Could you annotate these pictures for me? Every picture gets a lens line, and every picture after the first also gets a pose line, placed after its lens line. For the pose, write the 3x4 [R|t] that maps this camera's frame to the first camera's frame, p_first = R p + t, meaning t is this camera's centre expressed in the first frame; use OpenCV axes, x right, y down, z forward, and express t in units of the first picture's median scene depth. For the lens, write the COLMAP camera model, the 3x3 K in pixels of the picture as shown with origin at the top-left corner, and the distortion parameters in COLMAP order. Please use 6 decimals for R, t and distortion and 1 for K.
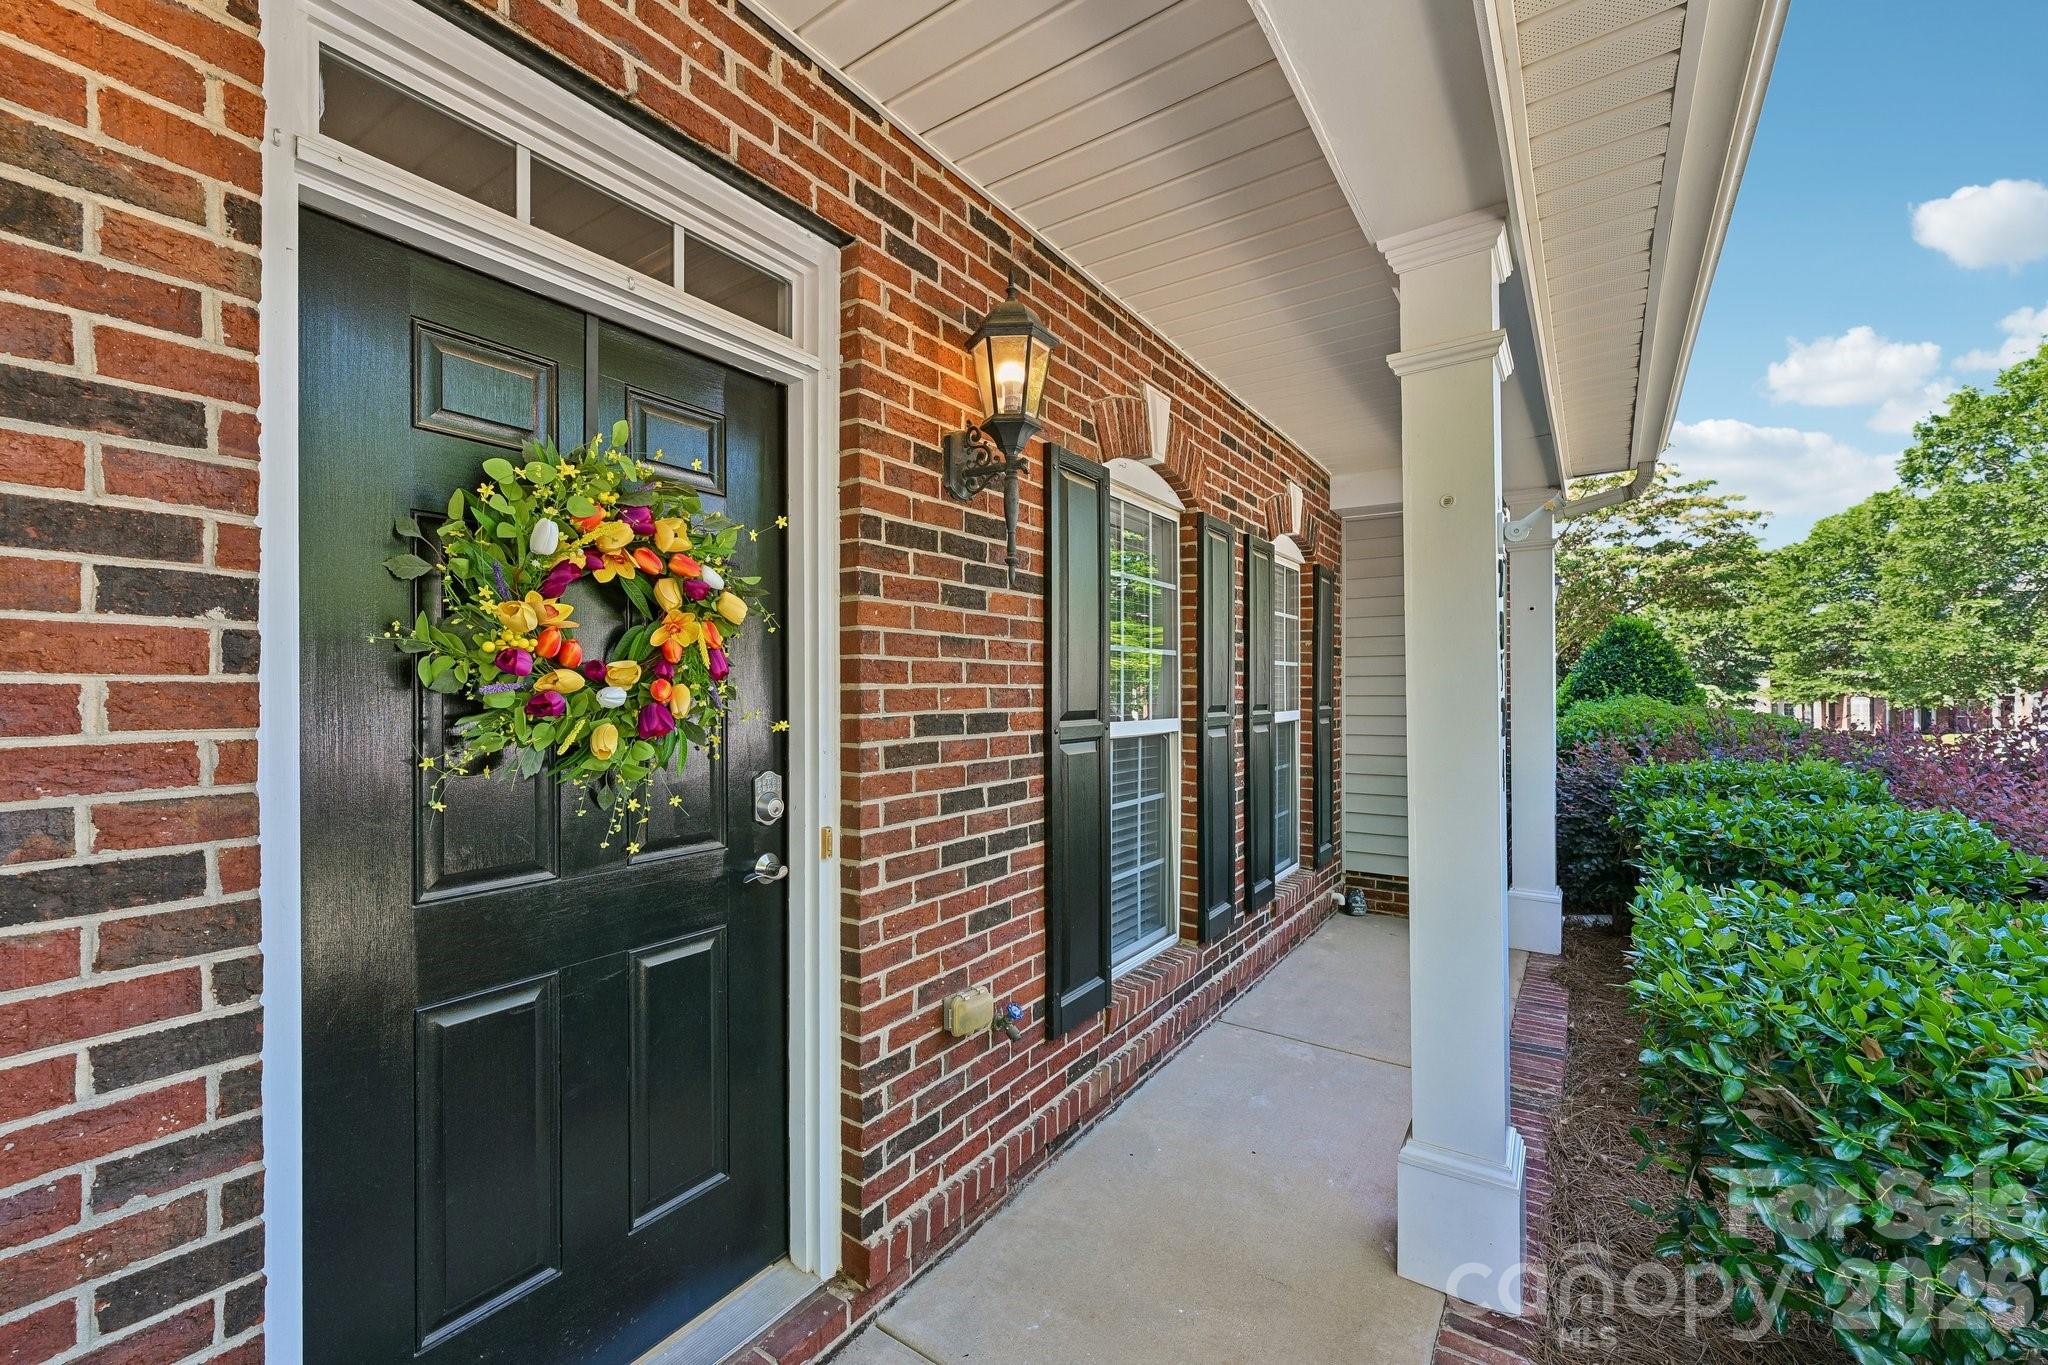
lens RADIAL K [[829.6, 0, 1018.4], [0, 829.6, 687.9], [0, 0, 1]] dist [0.001520, 0.000513]
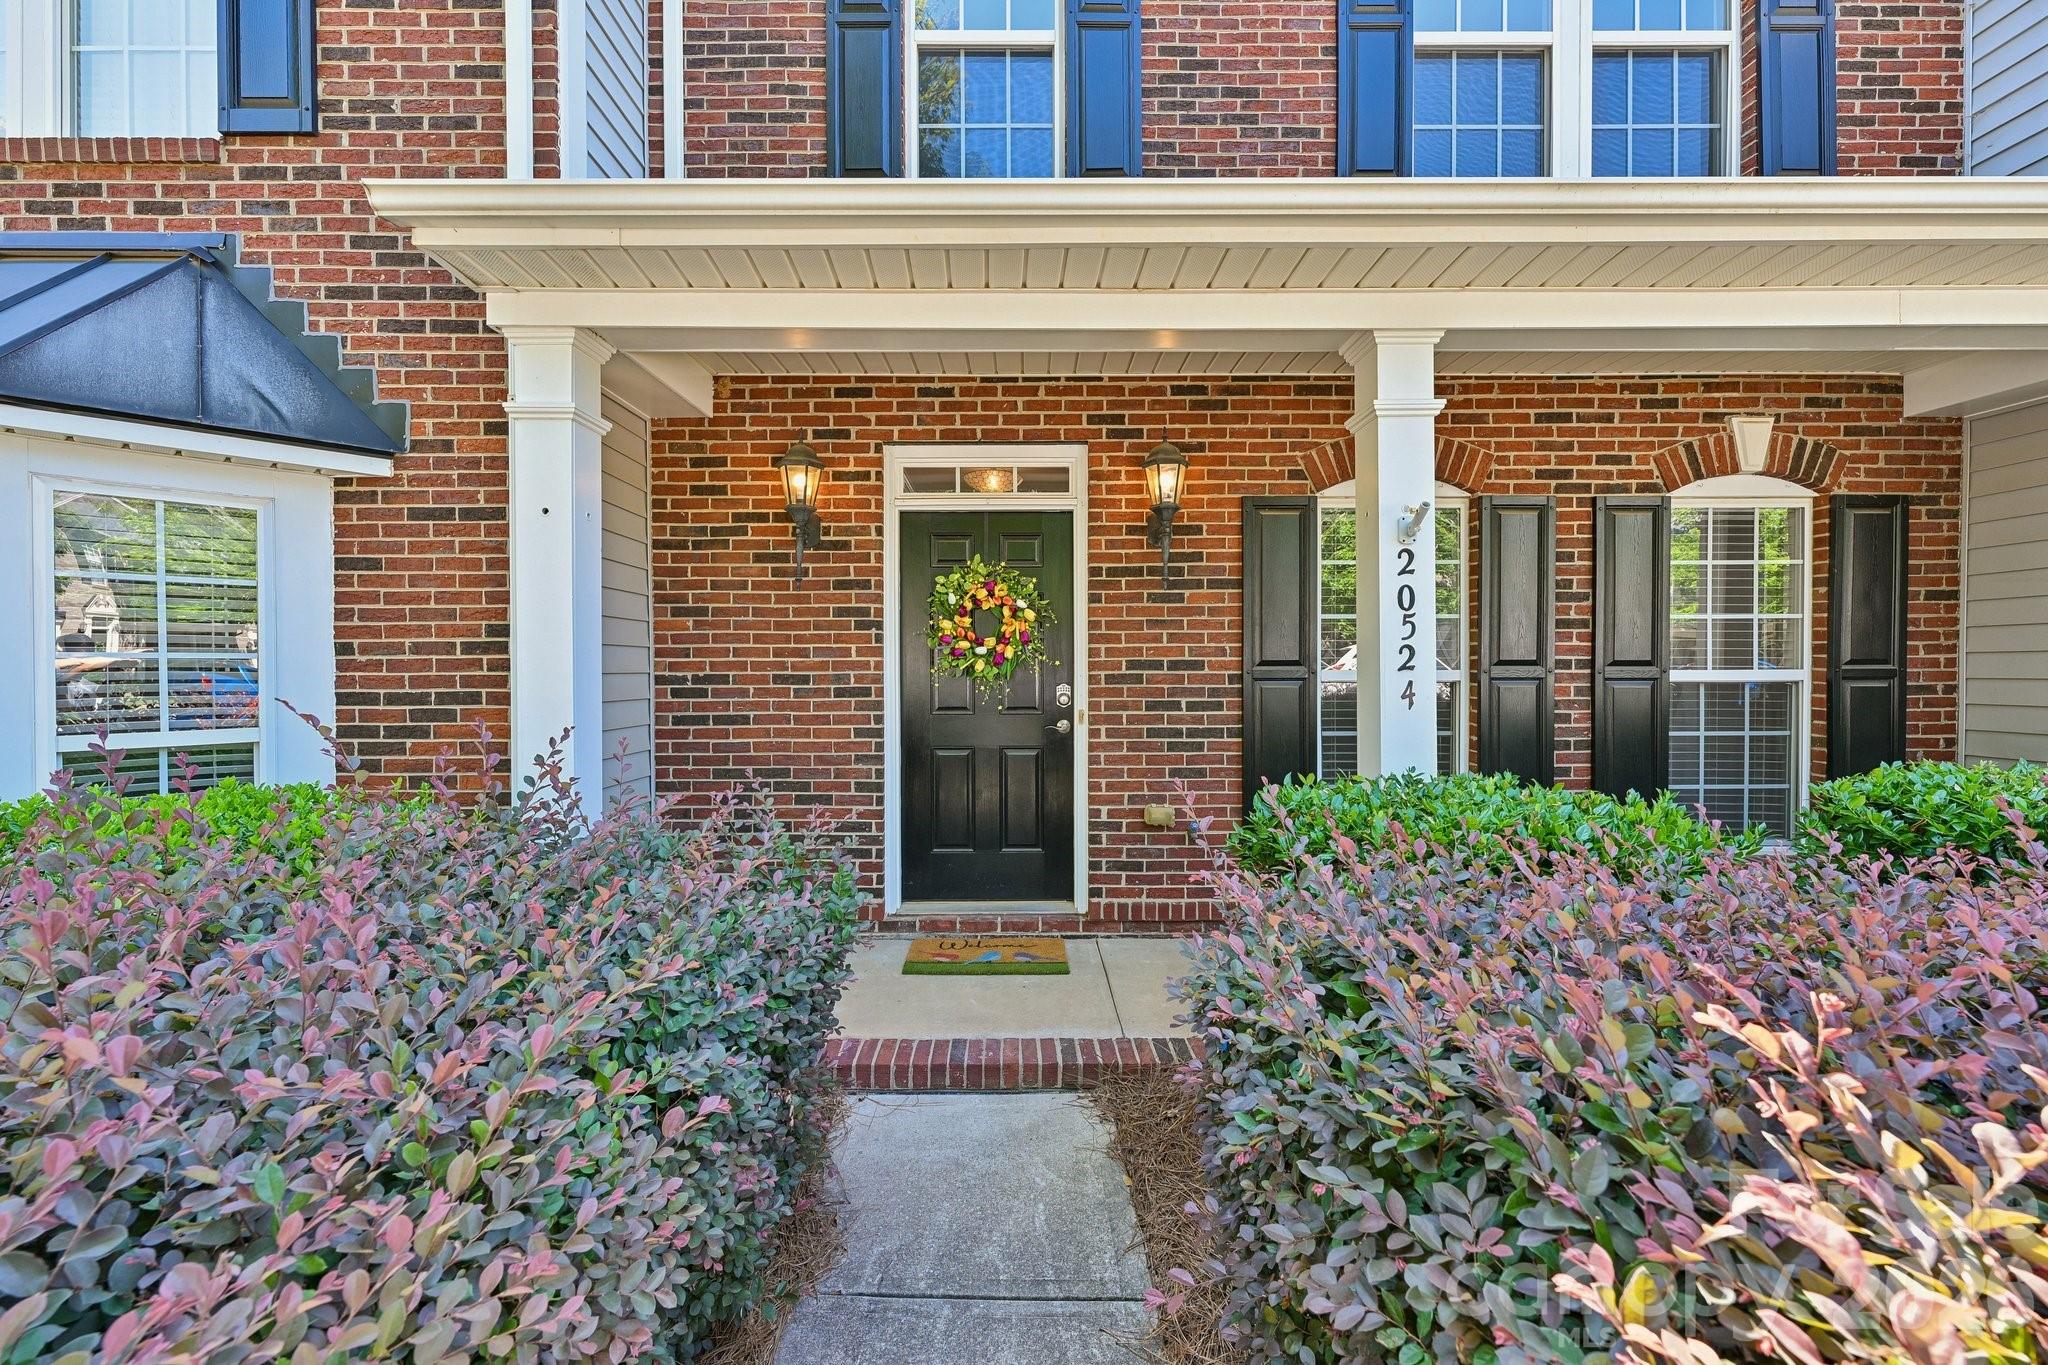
lens RADIAL K [[828.5, 0, 1023.4], [0, 828.5, 668.2], [0, 0, 1]] dist [0.001391, 0.000176]
pose [[0.570914, 0.001424, -0.821009, 1.408063], [0.004506, 0.999978, 0.004868, 0.043007], [0.820998, -0.006479, 0.570895, -0.365686]]
